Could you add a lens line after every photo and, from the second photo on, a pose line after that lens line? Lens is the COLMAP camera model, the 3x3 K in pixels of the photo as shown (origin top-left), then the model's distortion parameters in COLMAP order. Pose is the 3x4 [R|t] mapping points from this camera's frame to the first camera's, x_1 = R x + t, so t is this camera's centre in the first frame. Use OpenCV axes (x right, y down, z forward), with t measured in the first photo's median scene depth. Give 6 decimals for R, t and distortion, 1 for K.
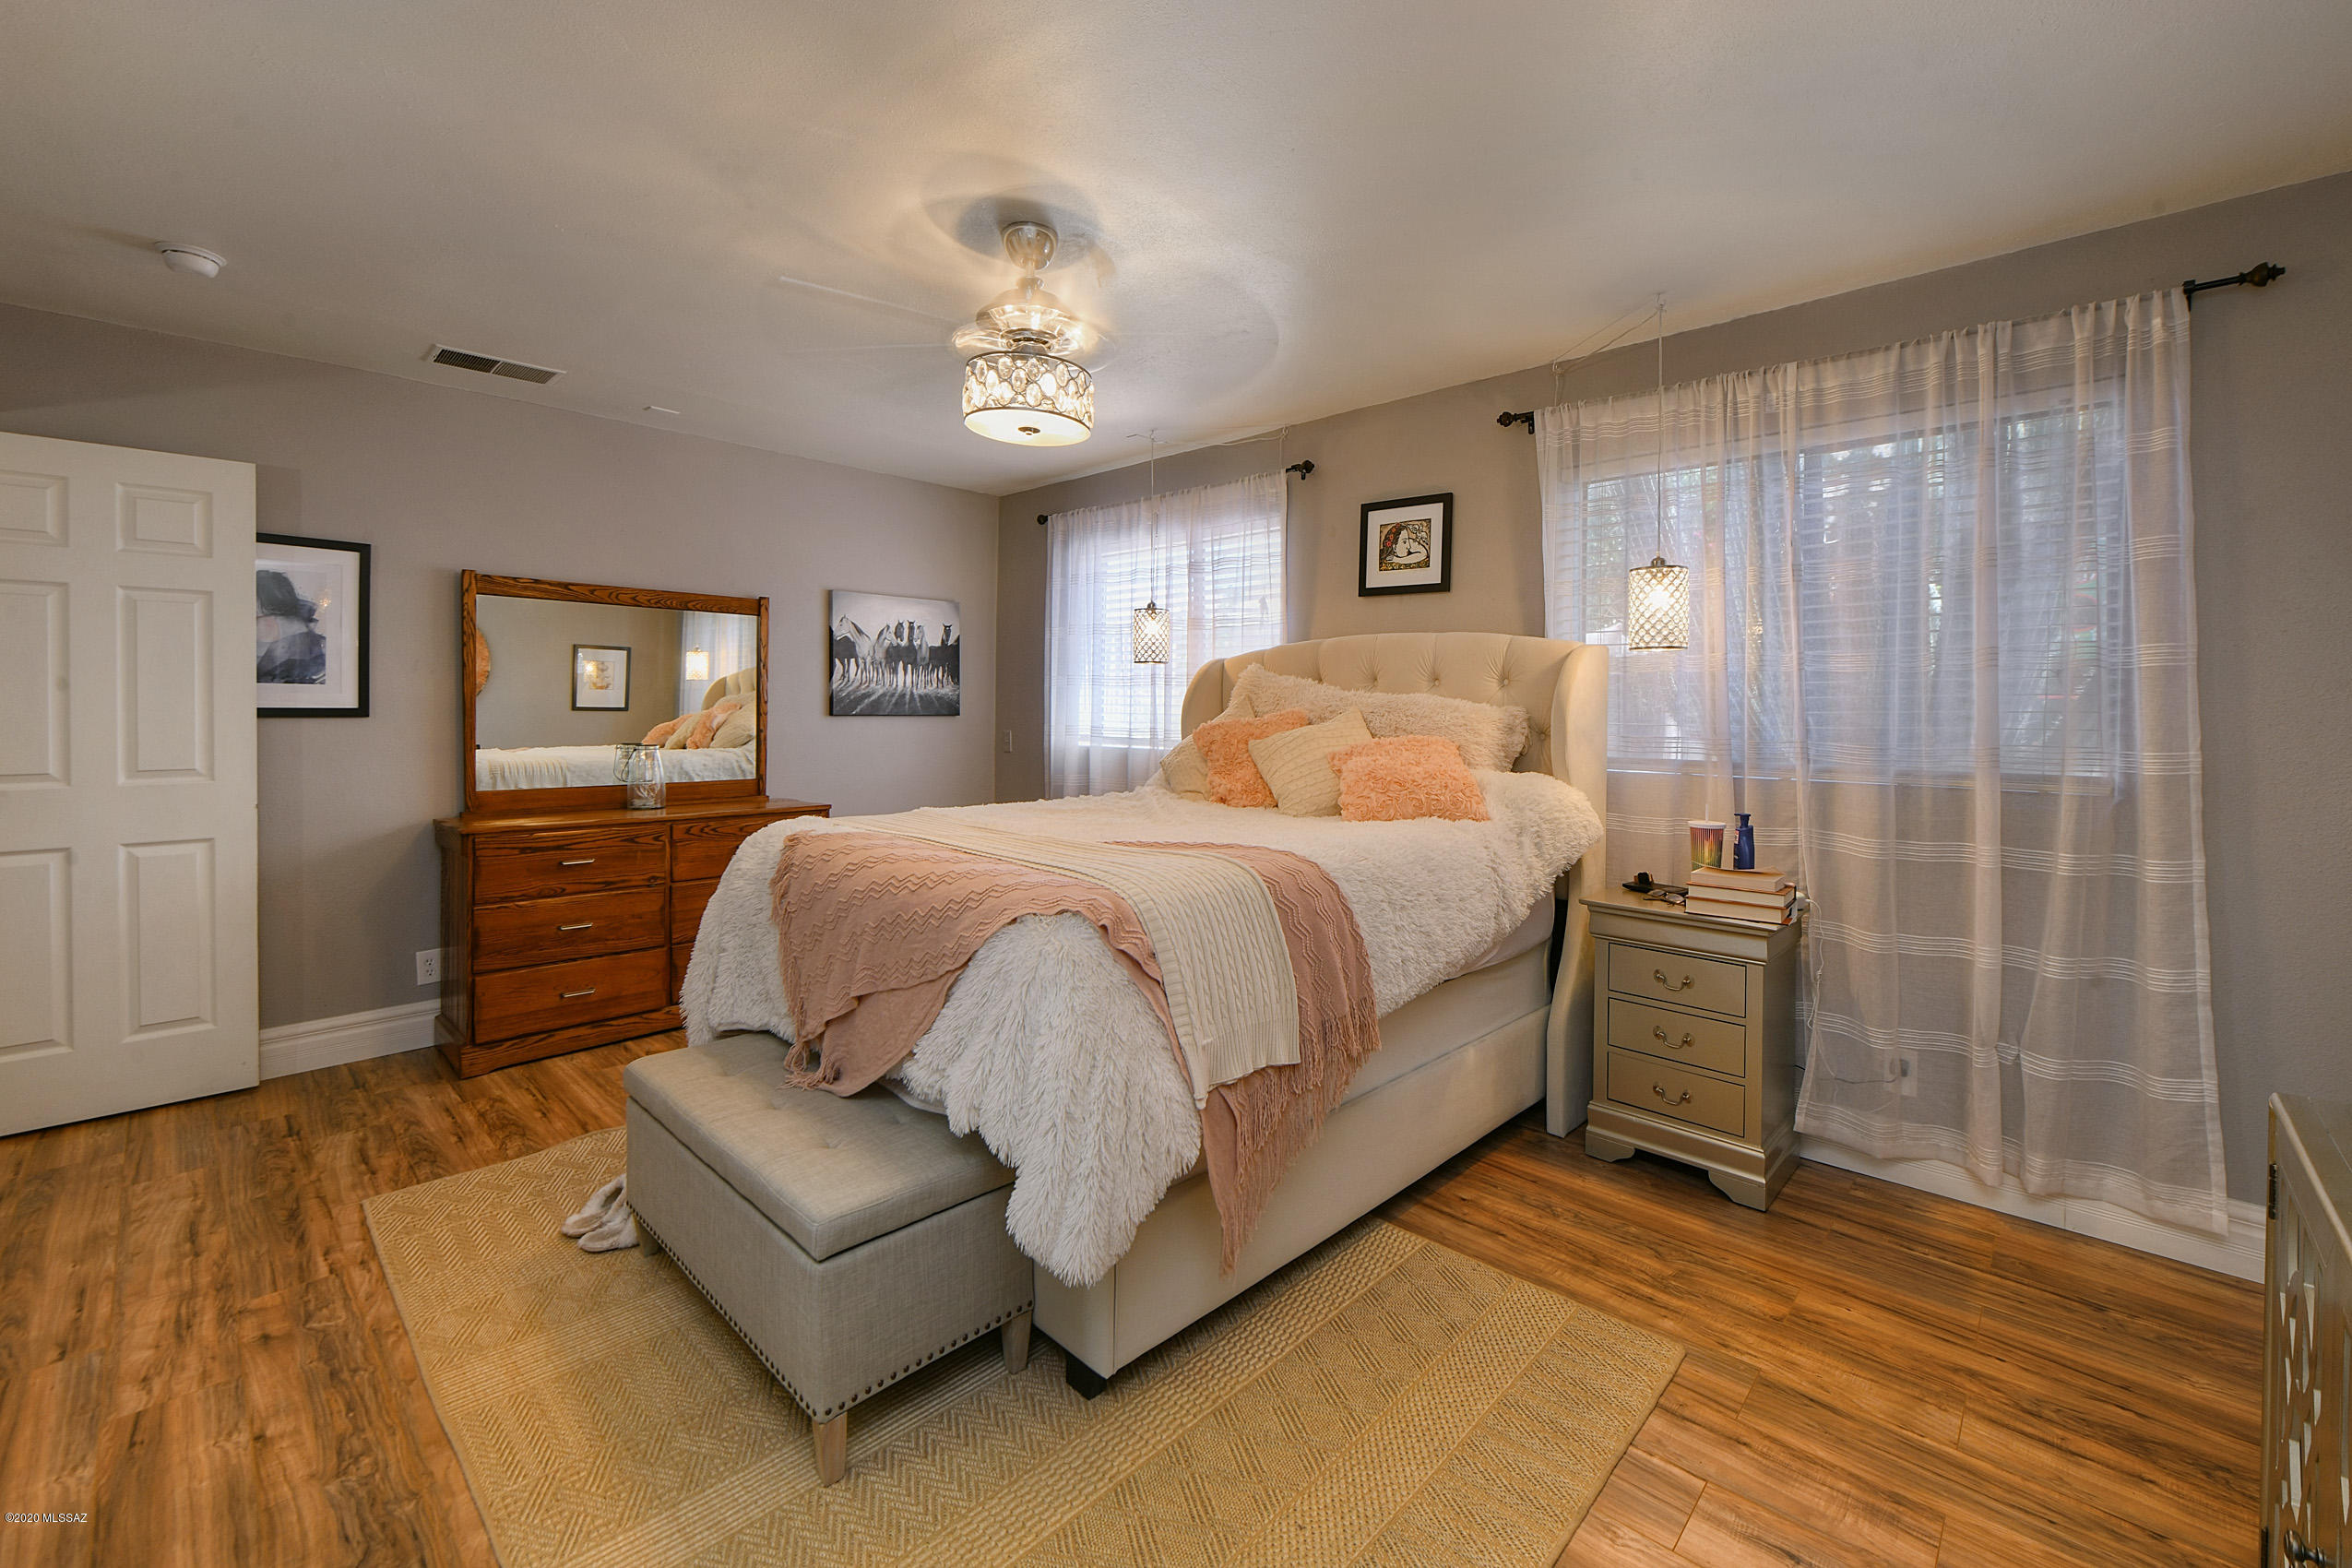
lens RADIAL K [[985.7, 0, 1178.0], [0, 985.7, 713.1], [0, 0, 1]] dist [-0.014374, -0.000184]
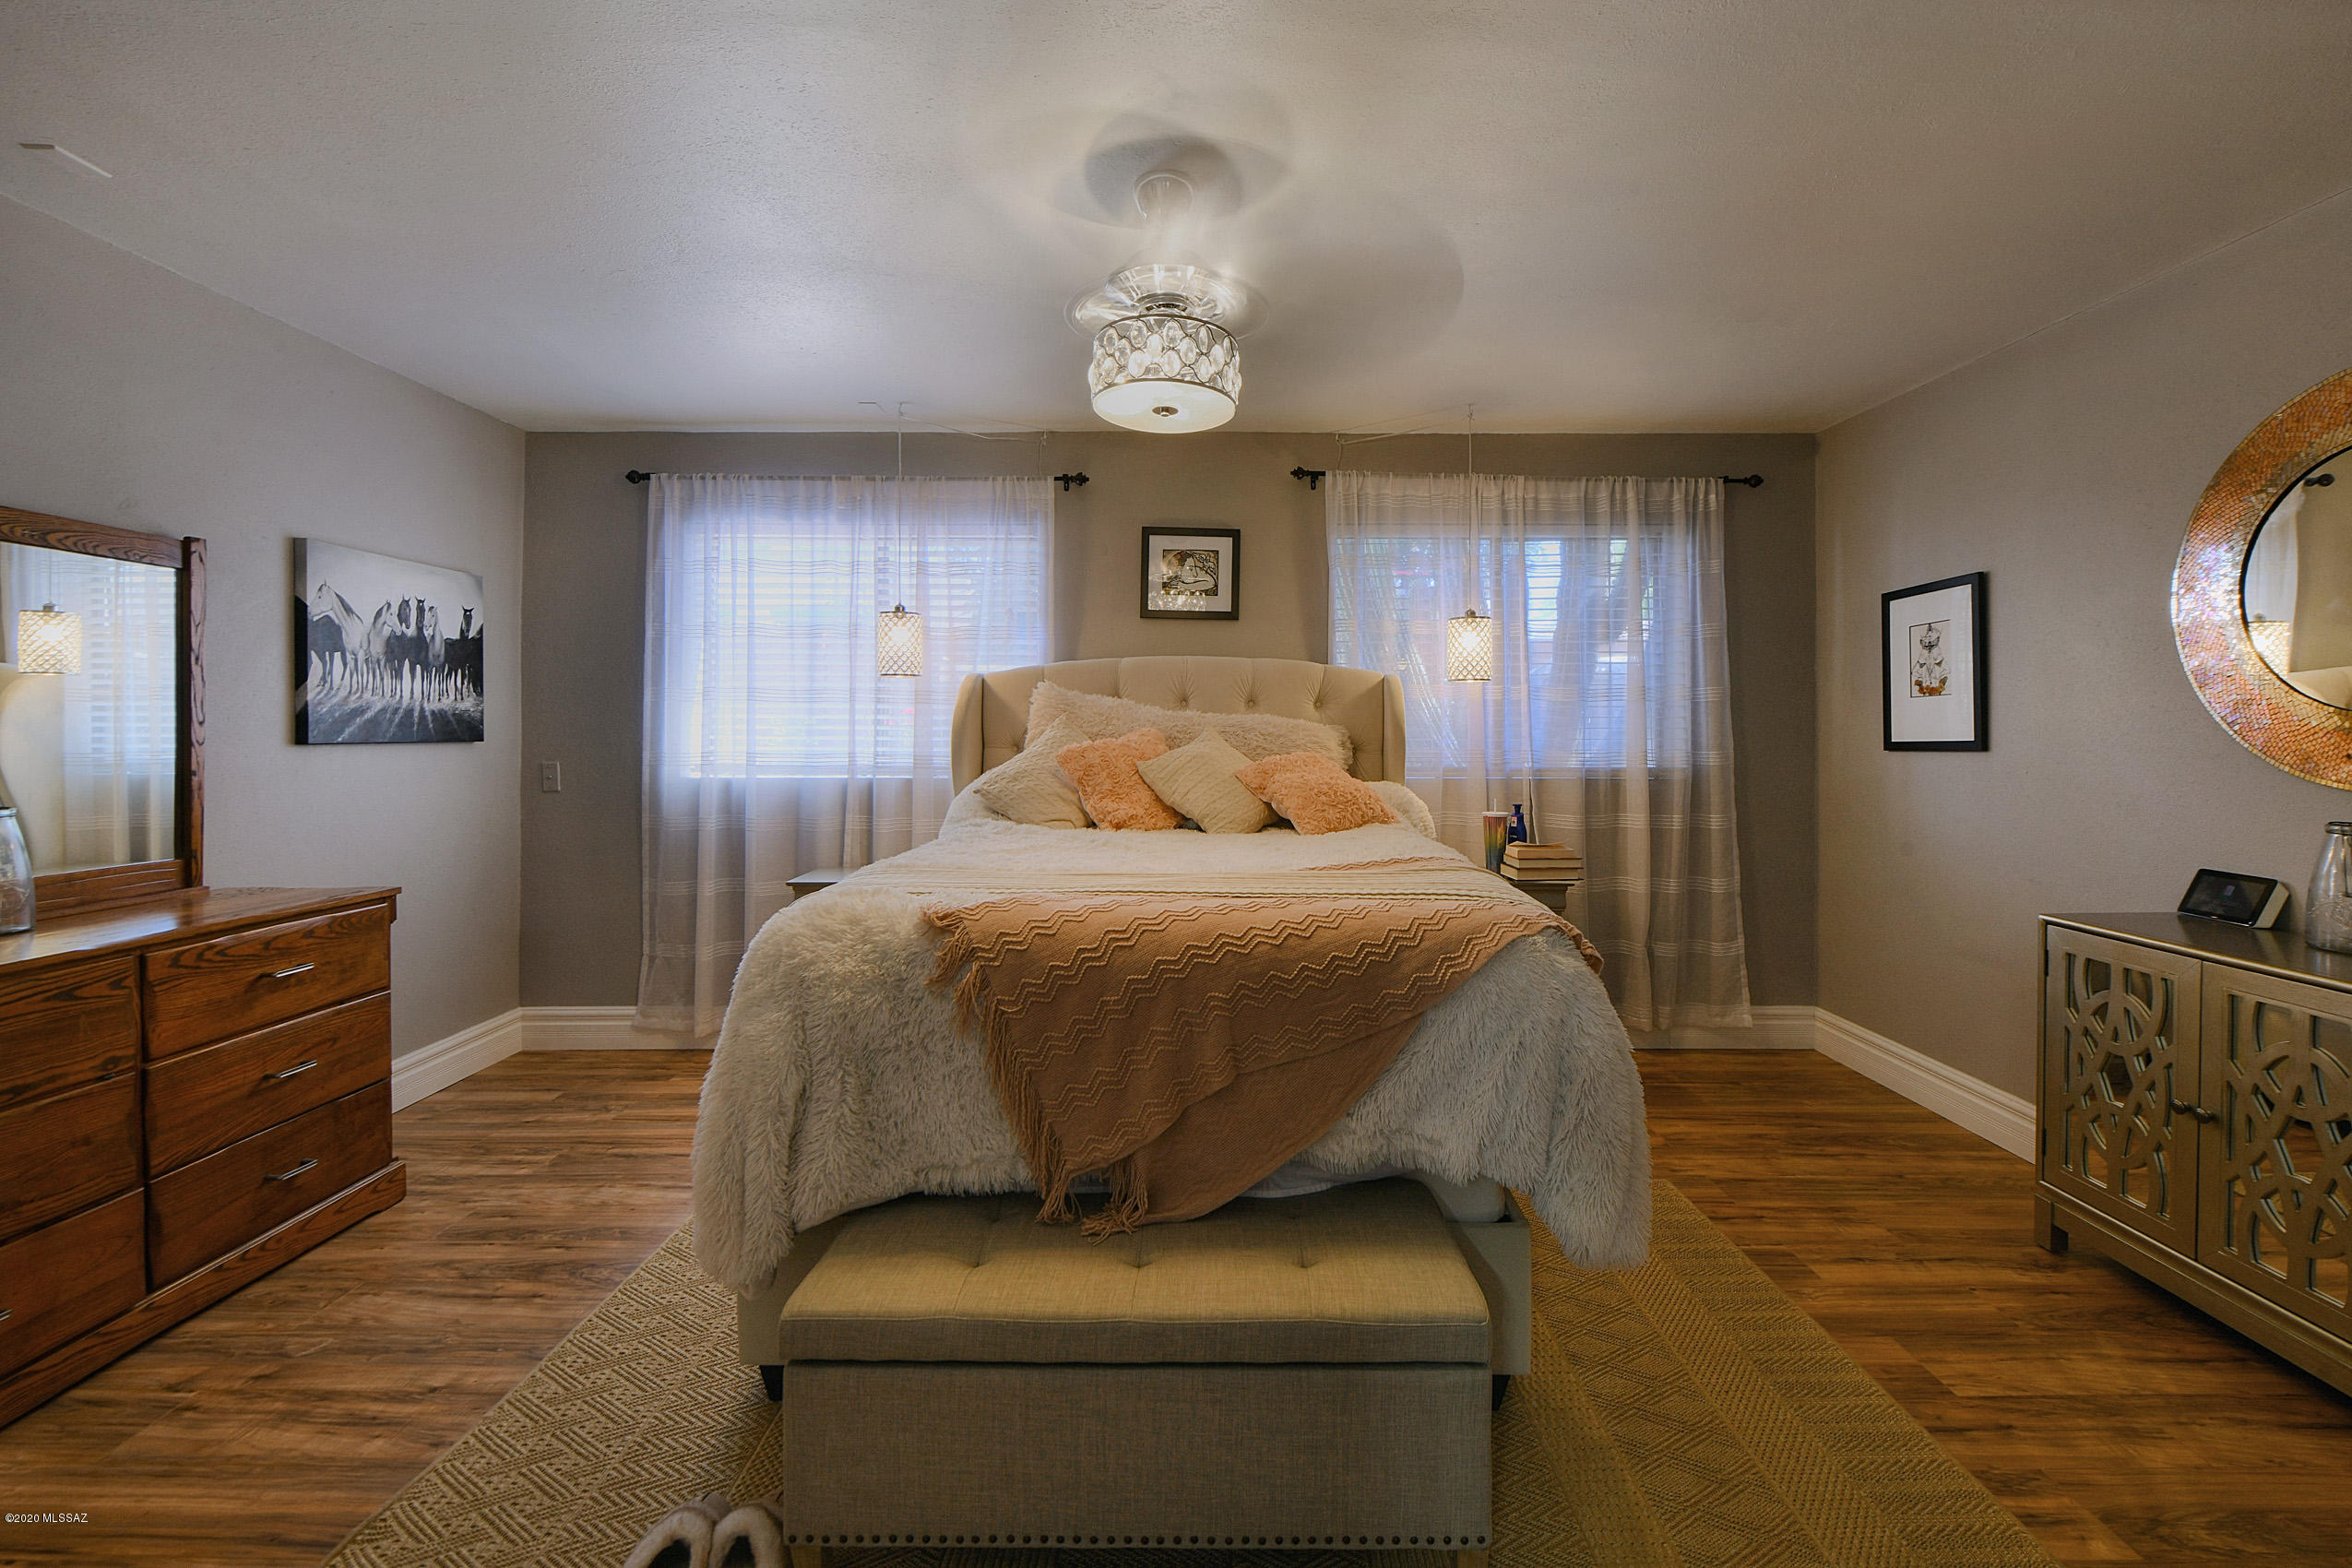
lens RADIAL K [[997.6, 0, 1210.2], [0, 997.6, 730.0], [0, 0, 1]] dist [-0.009969, -0.000363]
pose [[0.716173, -0.006716, 0.697890, -0.485893], [0.007763, 0.999968, 0.001656, -0.004085], [-0.697879, 0.004232, 0.716203, 0.220283]]
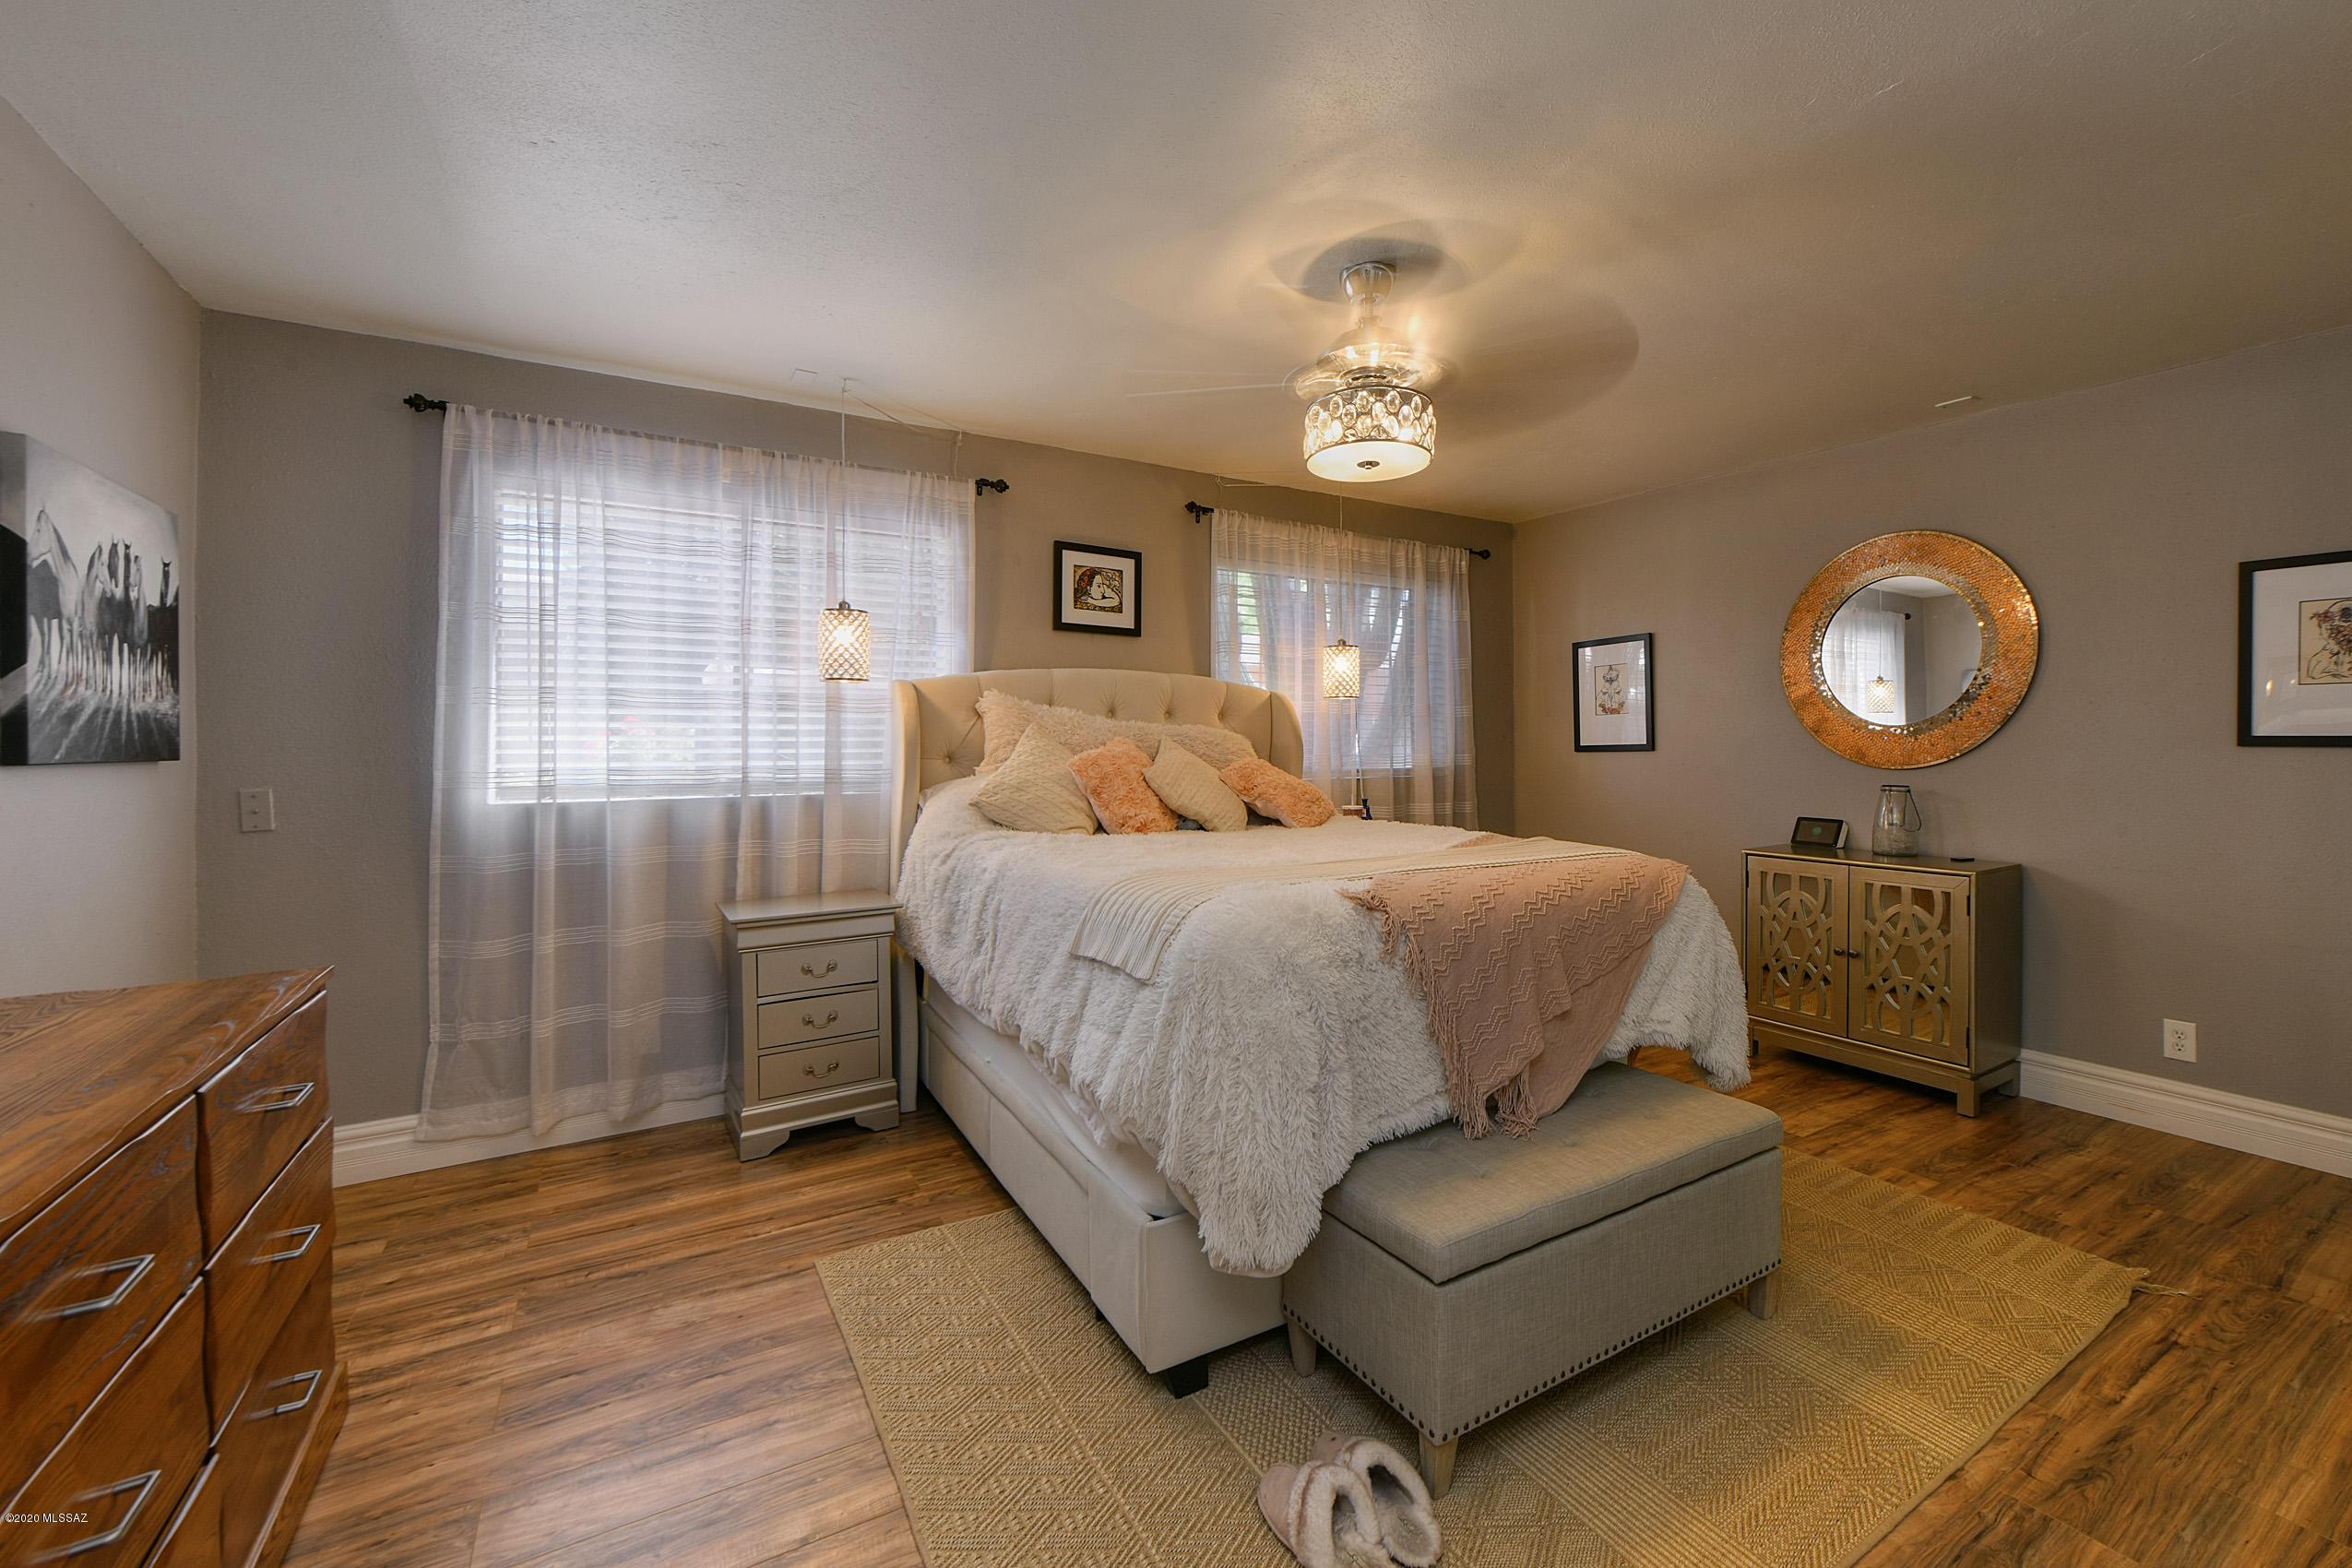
lens RADIAL K [[971.1, 0, 1220.8], [0, 971.1, 745.9], [0, 0, 1]] dist [-0.012104, 0.000269]
pose [[0.239237, -0.009955, 0.970910, -0.769470], [0.012753, 0.999893, 0.007110, -0.002016], [-0.970877, 0.010681, 0.239338, 0.597577]]
